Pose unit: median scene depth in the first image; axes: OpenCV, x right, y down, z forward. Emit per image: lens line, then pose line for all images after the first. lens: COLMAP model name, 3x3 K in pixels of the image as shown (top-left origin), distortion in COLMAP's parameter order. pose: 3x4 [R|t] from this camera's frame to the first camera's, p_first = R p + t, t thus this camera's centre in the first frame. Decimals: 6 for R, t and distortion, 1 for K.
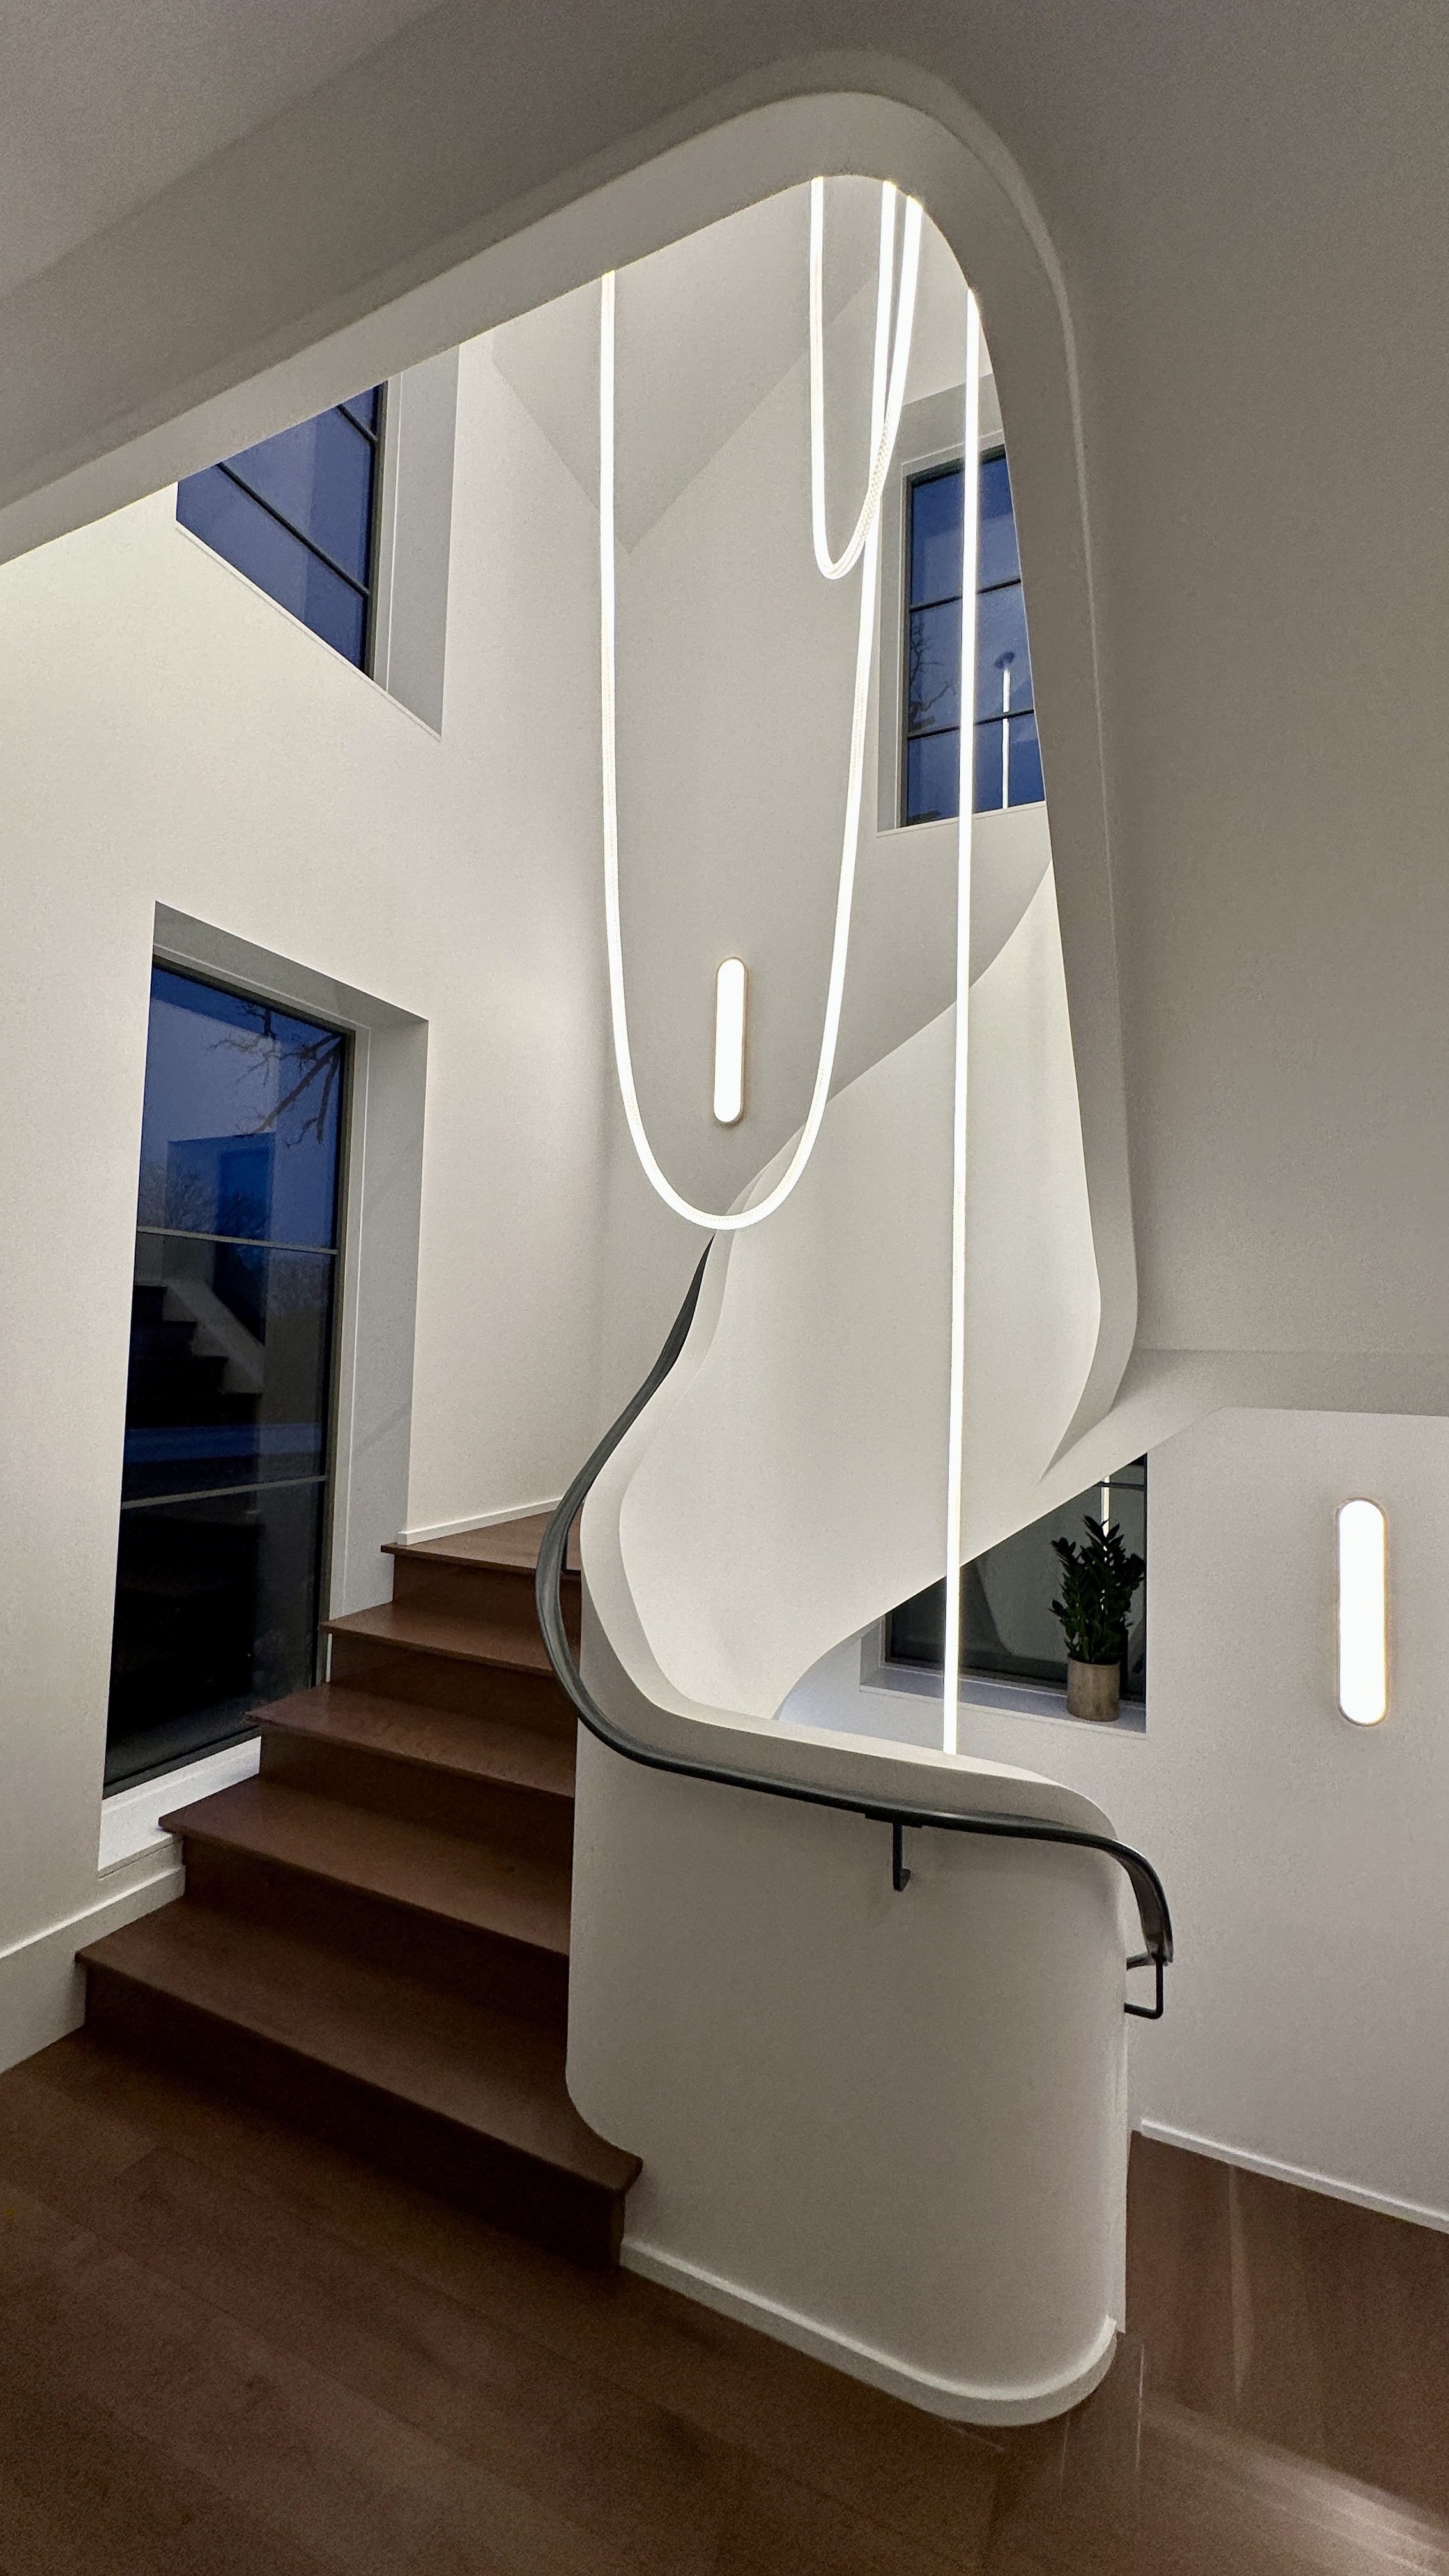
lens RADIAL K [[1036.1, 0, 715.6], [0, 1036.1, 1284.6], [0, 0, 1]] dist [-0.011265, 0.001212]
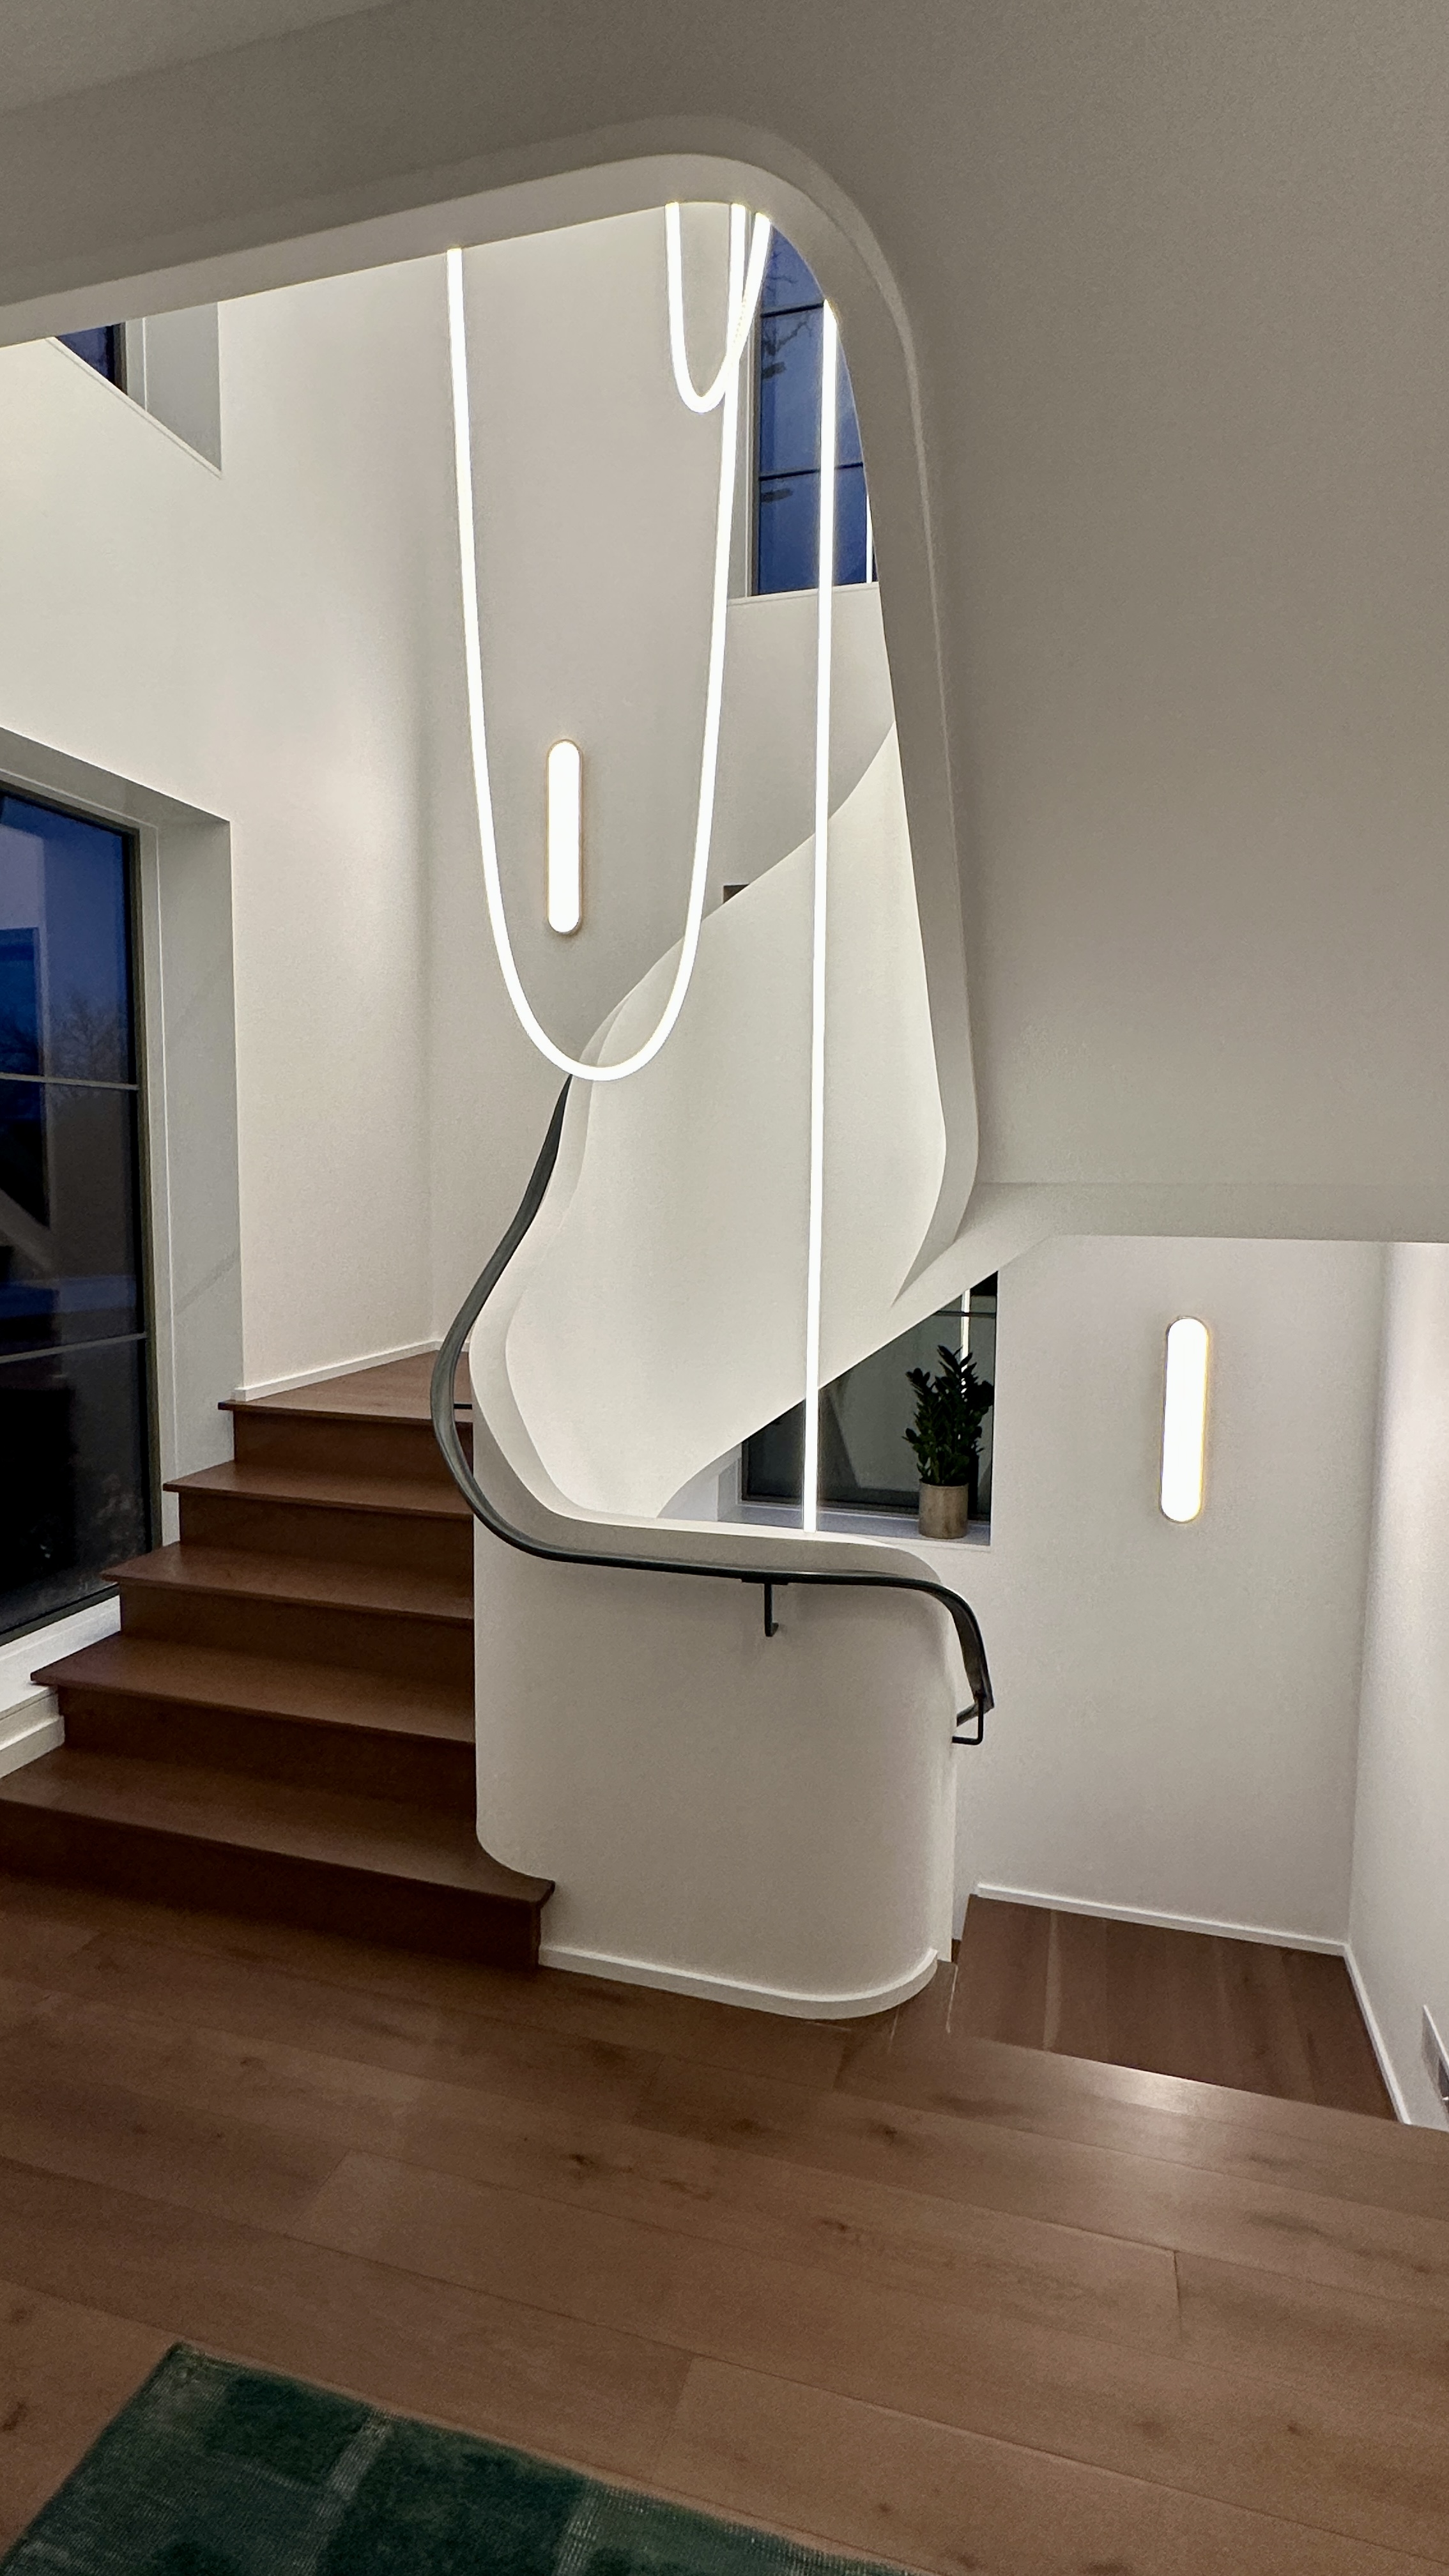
lens RADIAL K [[1287.5, 0, 707.5], [0, 1287.5, 1285.1], [0, 0, 1]] dist [-0.016148, -0.000544]
pose [[0.988909, -0.031163, 0.145220, -0.060559], [0.009523, 0.989033, 0.147390, -0.027945], [-0.148220, -0.144372, 0.978360, -0.247026]]
